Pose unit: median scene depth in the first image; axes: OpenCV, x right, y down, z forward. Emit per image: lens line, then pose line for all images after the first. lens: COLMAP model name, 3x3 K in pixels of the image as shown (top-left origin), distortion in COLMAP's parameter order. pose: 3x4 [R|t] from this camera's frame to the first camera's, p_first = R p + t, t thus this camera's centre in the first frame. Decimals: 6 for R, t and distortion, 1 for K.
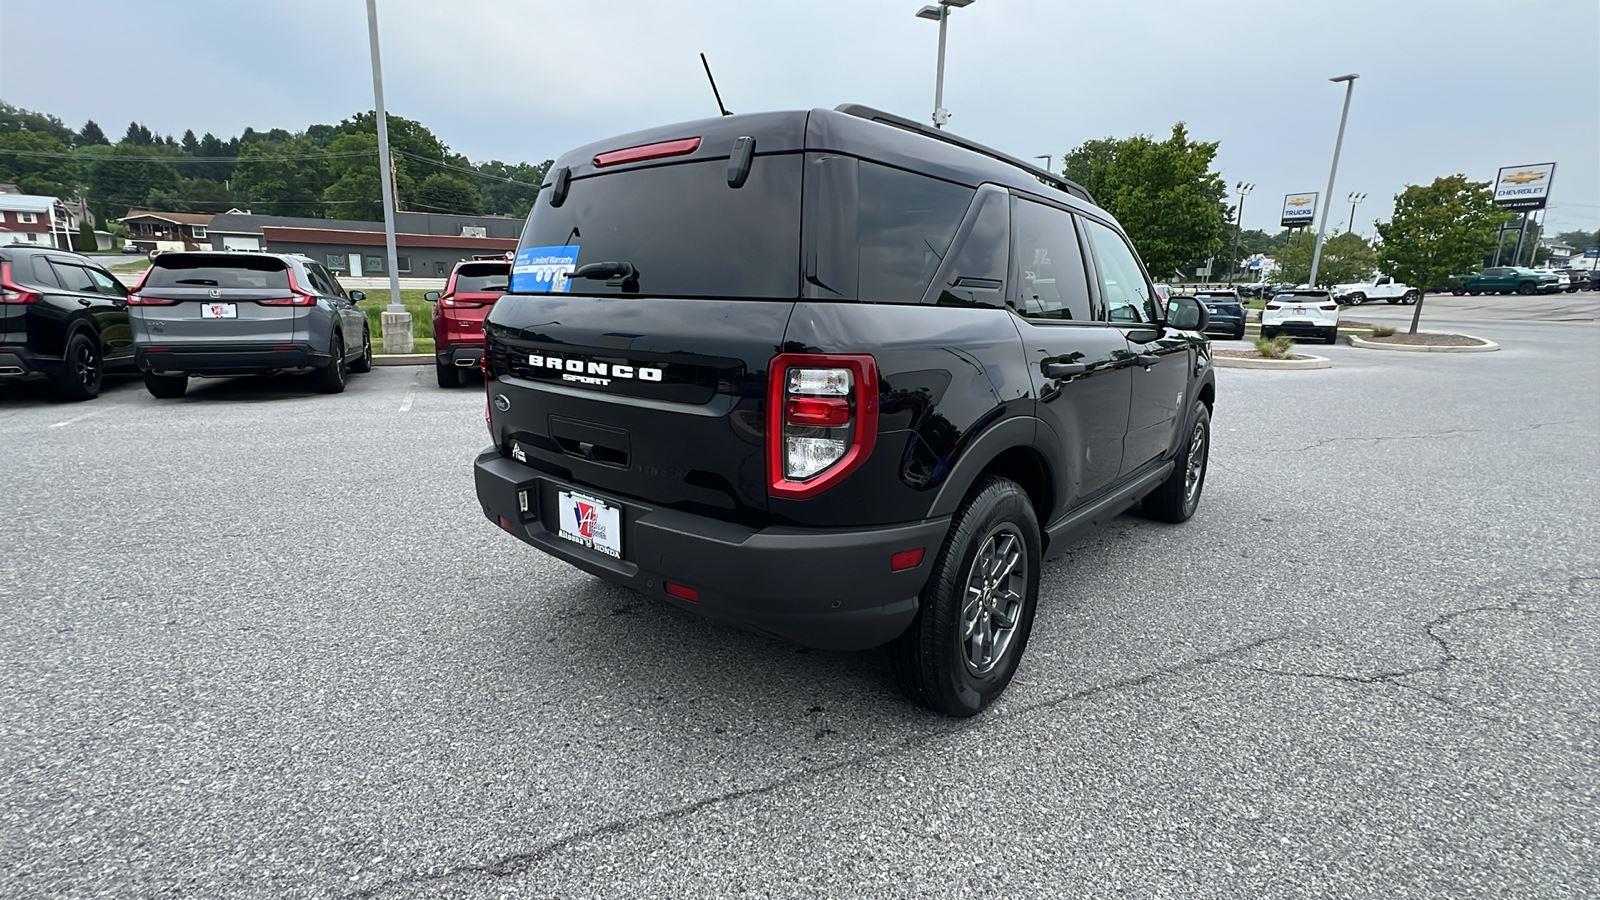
lens RADIAL K [[733.8, 0, 795.0], [0, 733.8, 446.2], [0, 0, 1]] dist [-0.001673, 0.000174]
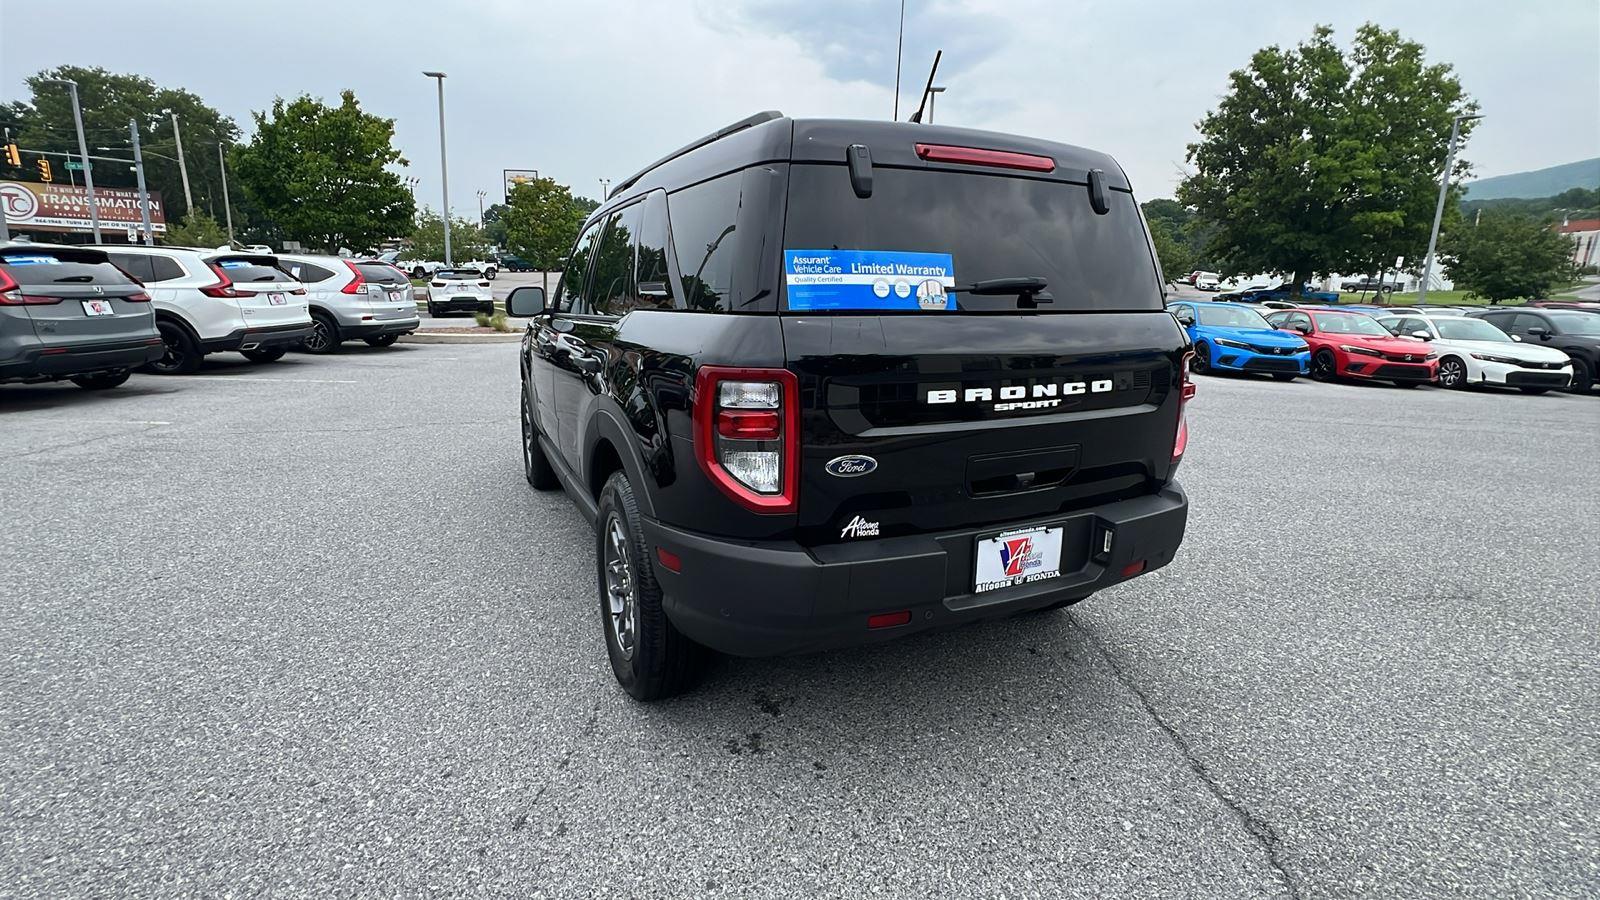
lens RADIAL K [[733.8, 0, 795.0], [0, 733.8, 446.2], [0, 0, 1]] dist [-0.001673, 0.000174]
pose [[0.431476, -0.206292, 0.878221, -1.170390], [0.176768, 0.973965, 0.141934, -0.211892], [-0.884637, 0.094000, 0.456708, 0.801860]]
